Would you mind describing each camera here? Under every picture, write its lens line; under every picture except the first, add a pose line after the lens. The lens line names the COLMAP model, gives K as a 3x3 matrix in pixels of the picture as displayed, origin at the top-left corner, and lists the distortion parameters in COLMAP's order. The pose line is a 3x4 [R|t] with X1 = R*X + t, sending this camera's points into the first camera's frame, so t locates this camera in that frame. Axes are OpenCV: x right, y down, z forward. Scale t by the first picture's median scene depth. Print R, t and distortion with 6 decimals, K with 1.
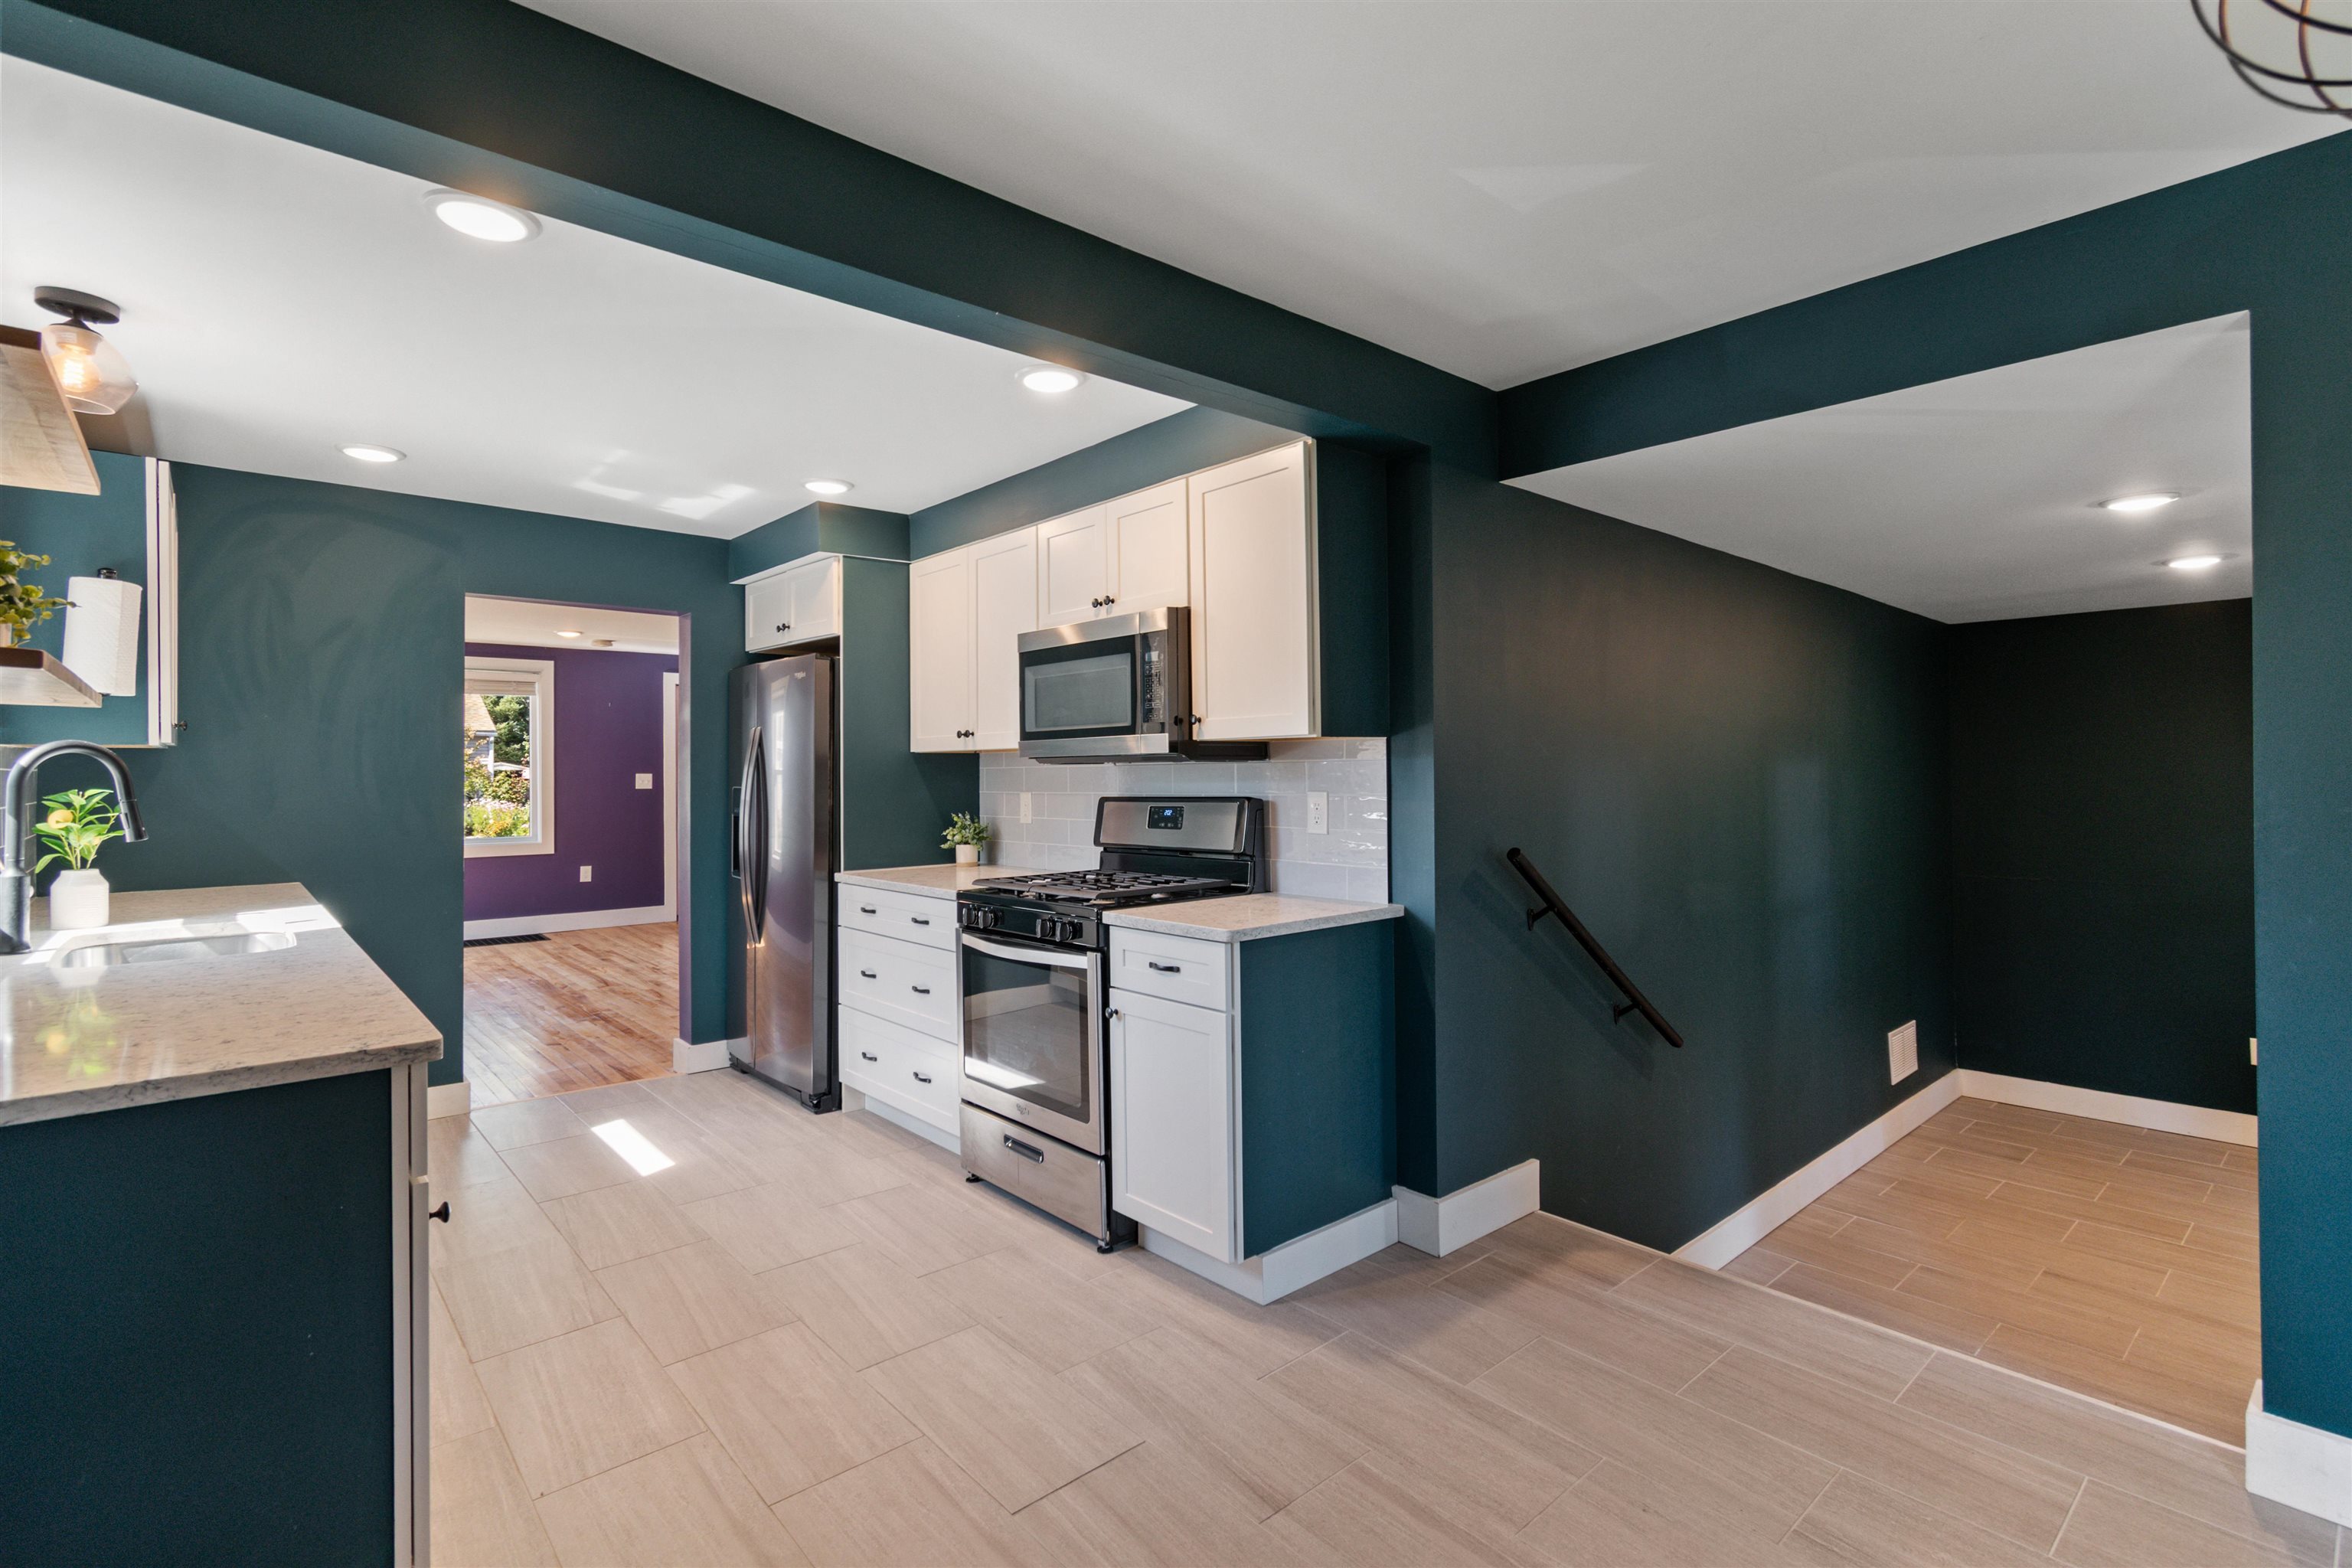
lens RADIAL K [[1067.6, 0, 1189.6], [0, 1067.6, 757.0], [0, 0, 1]] dist [0.001193, 0.000604]
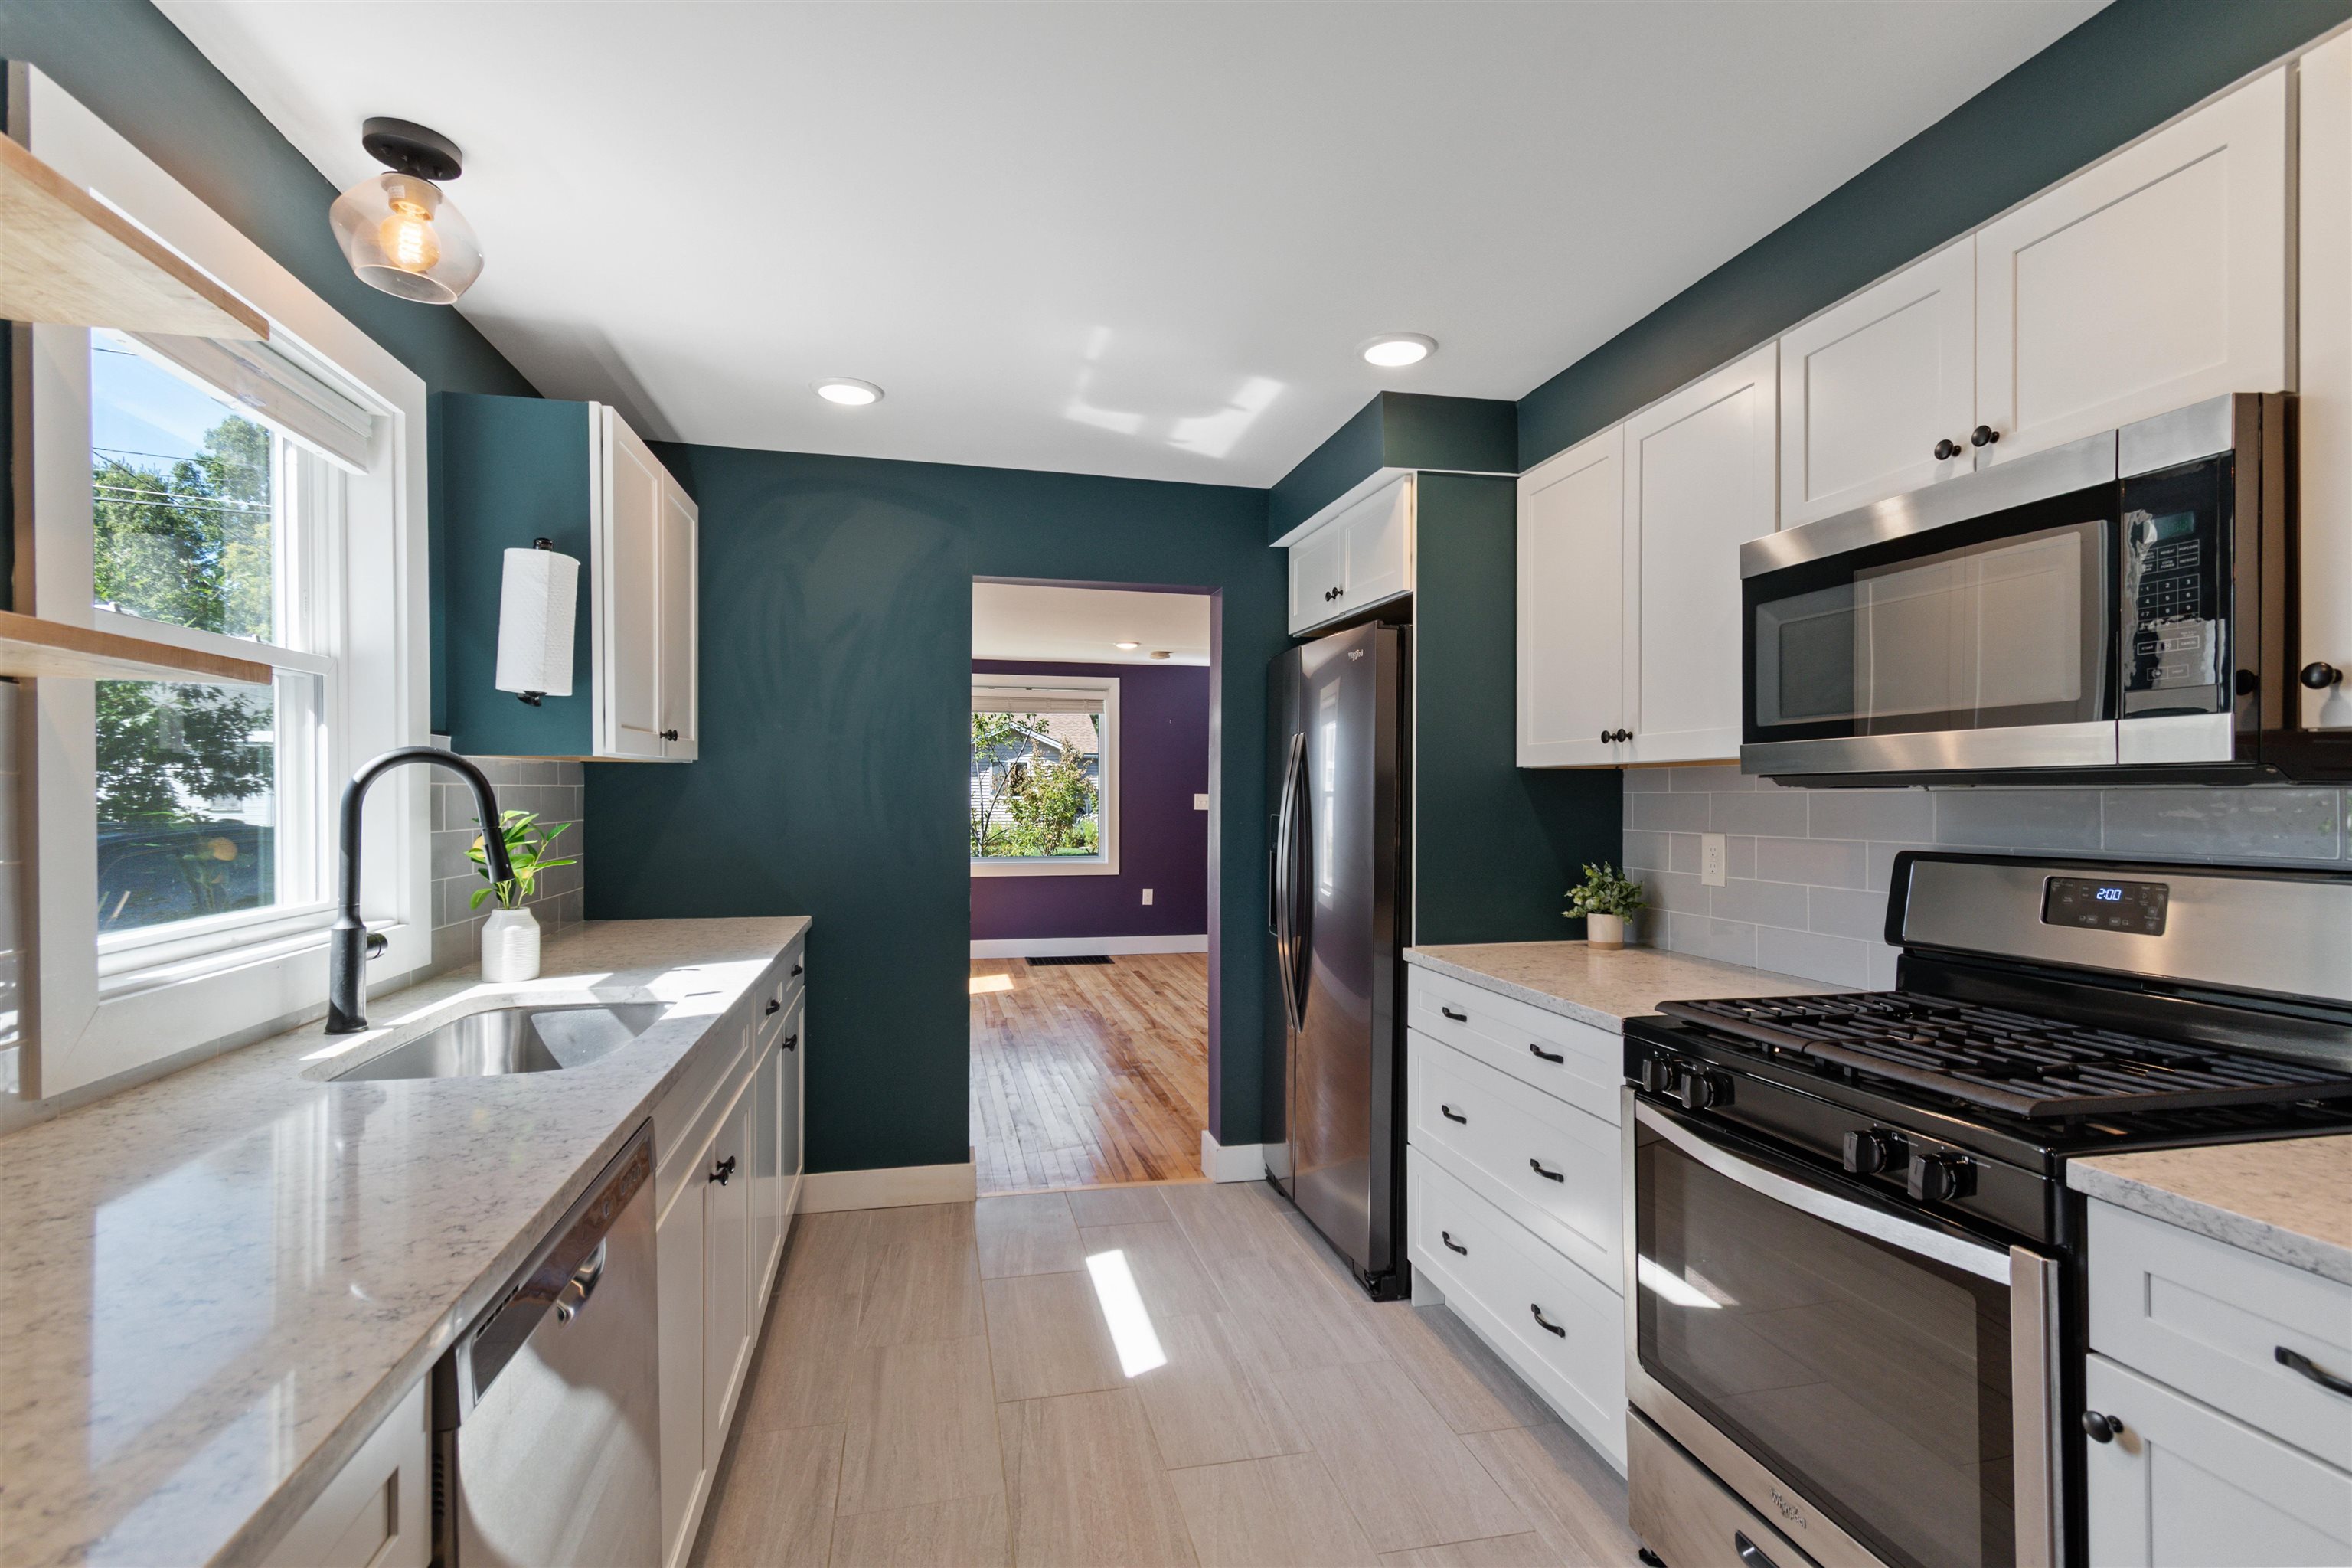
lens RADIAL K [[1067.6, 0, 1171.0], [0, 1067.6, 791.5], [0, 0, 1]] dist [0.001193, 0.000604]
pose [[0.864157, 0.009291, -0.503137, -0.124479], [-0.003165, 0.999910, 0.013028, 0.002647], [0.503213, -0.009666, 0.864109, 0.356351]]
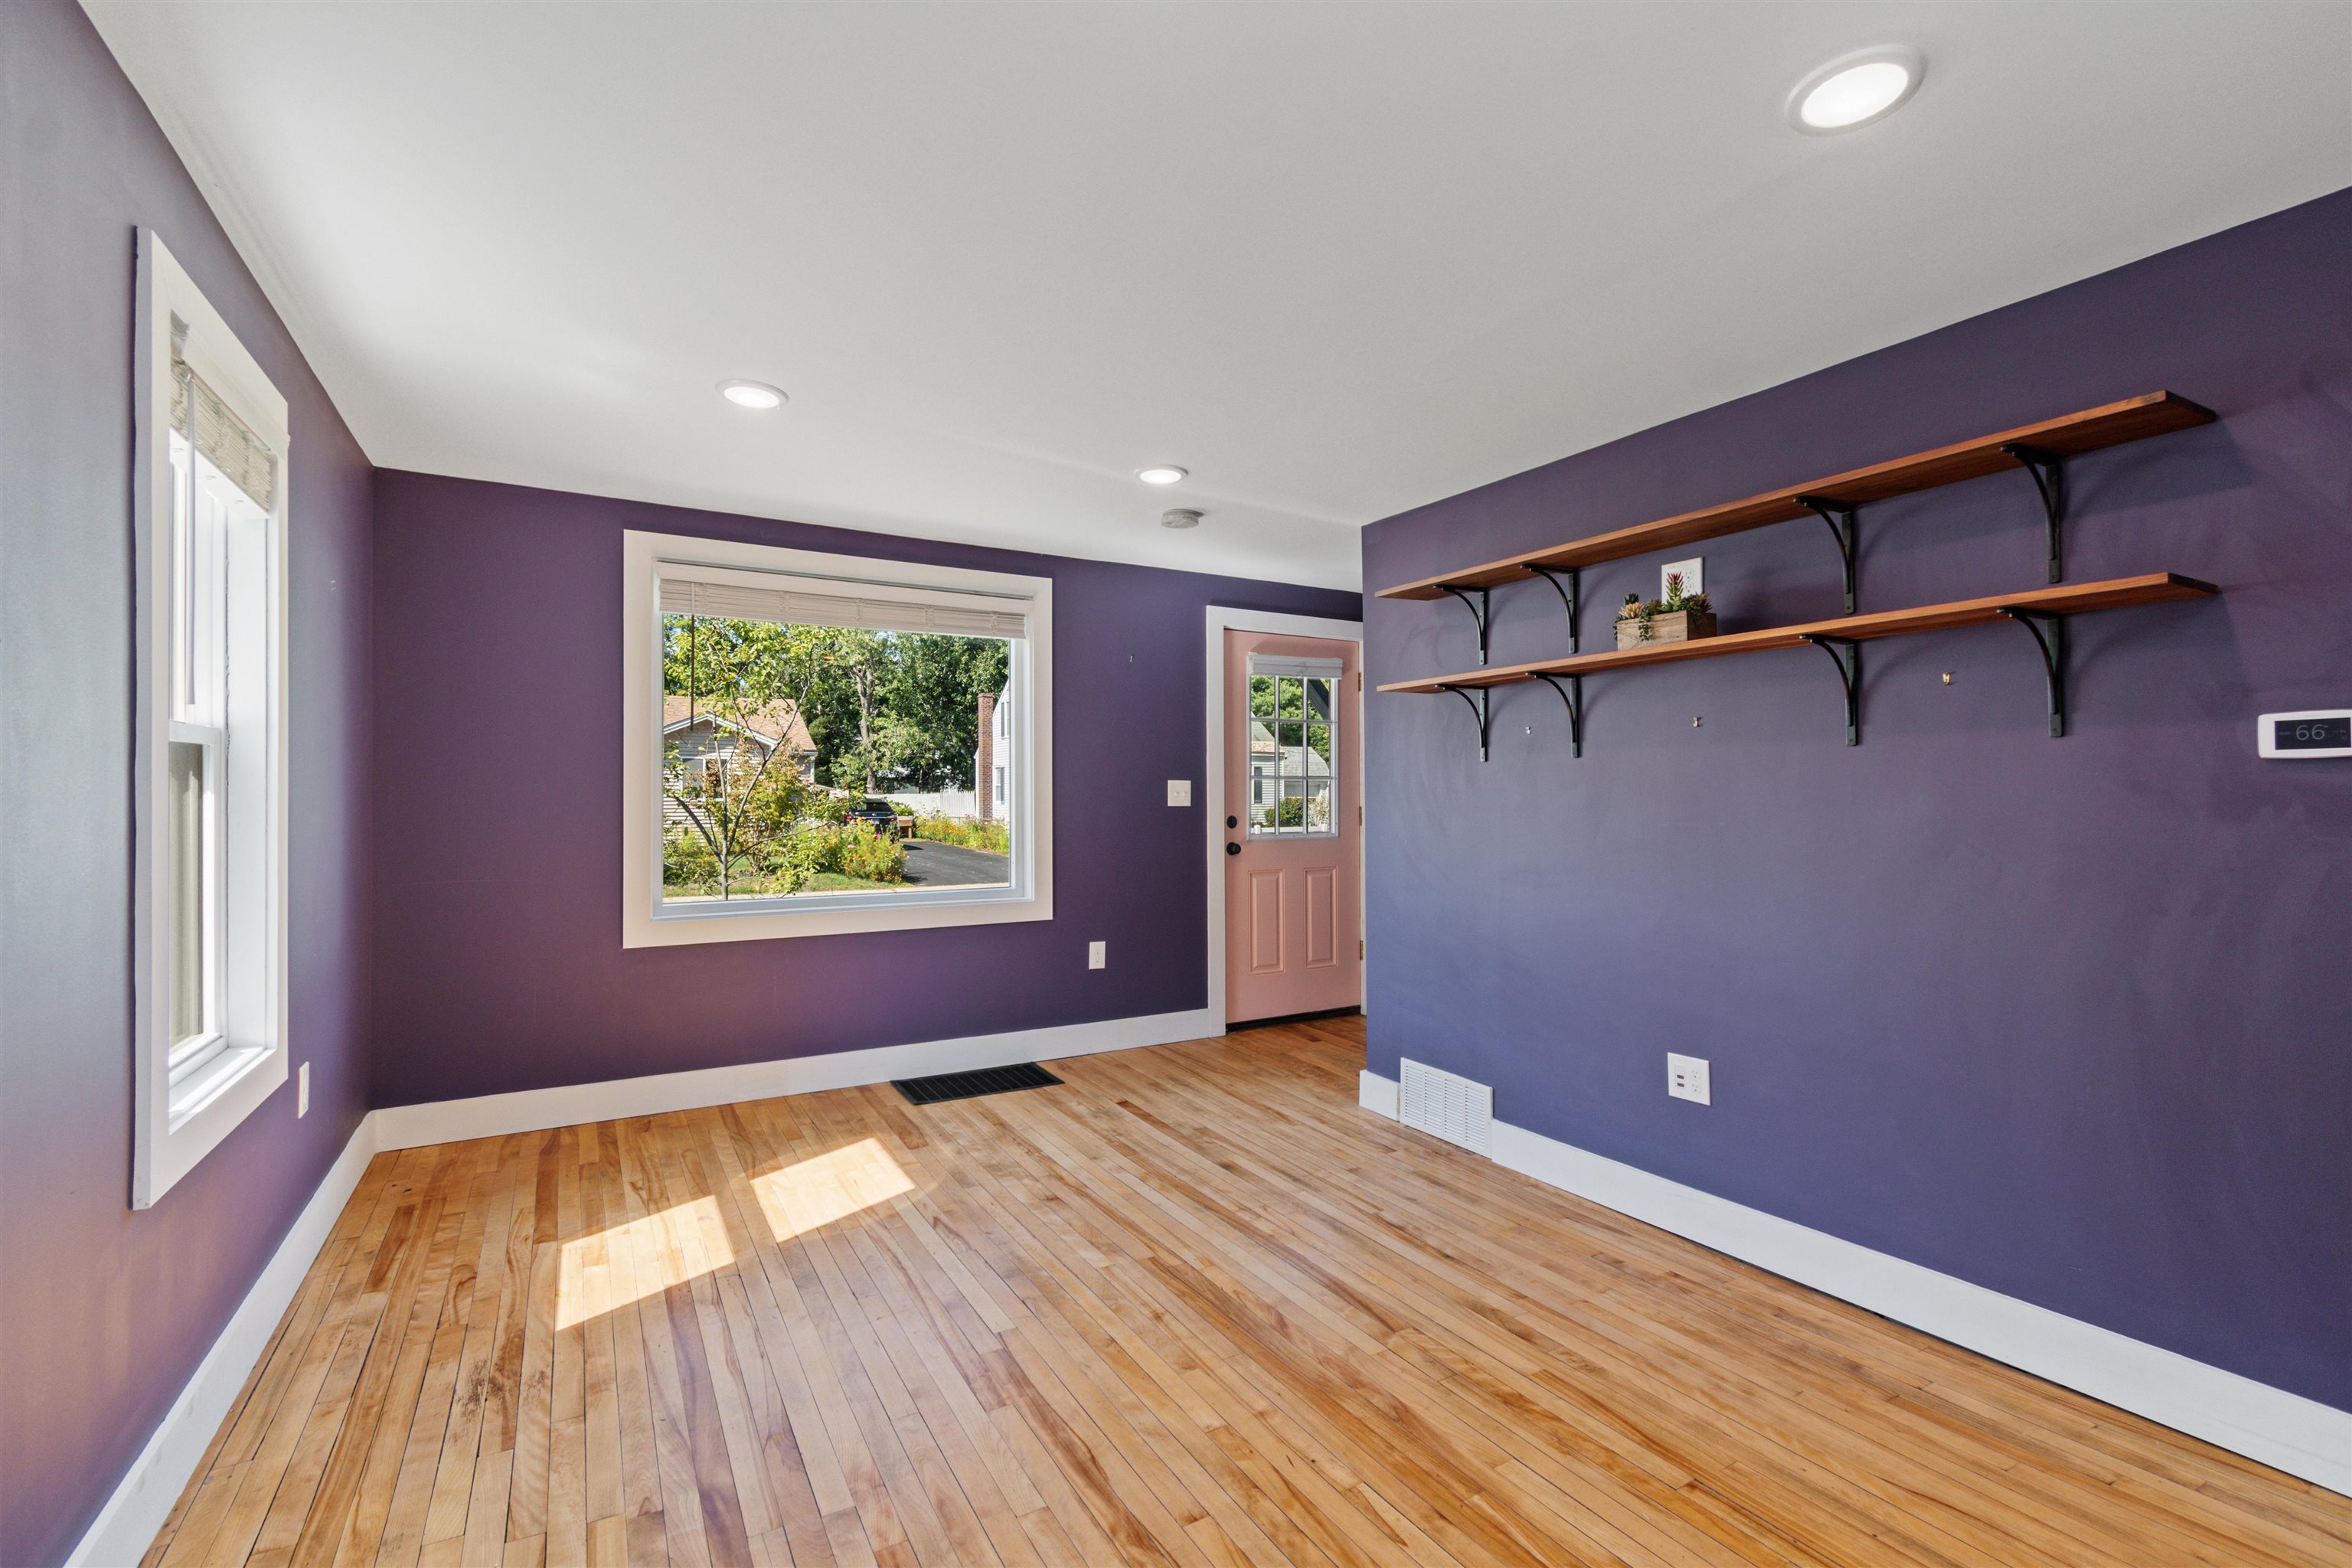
lens RADIAL K [[1067.6, 0, 1177.1], [0, 1067.6, 786.1], [0, 0, 1]] dist [0.001193, 0.000604]
pose [[0.972202, 0.000386, -0.234144, -0.789992], [0.000666, 0.999990, 0.004413, 0.034306], [0.234144, -0.004447, 0.972192, 0.927784]]
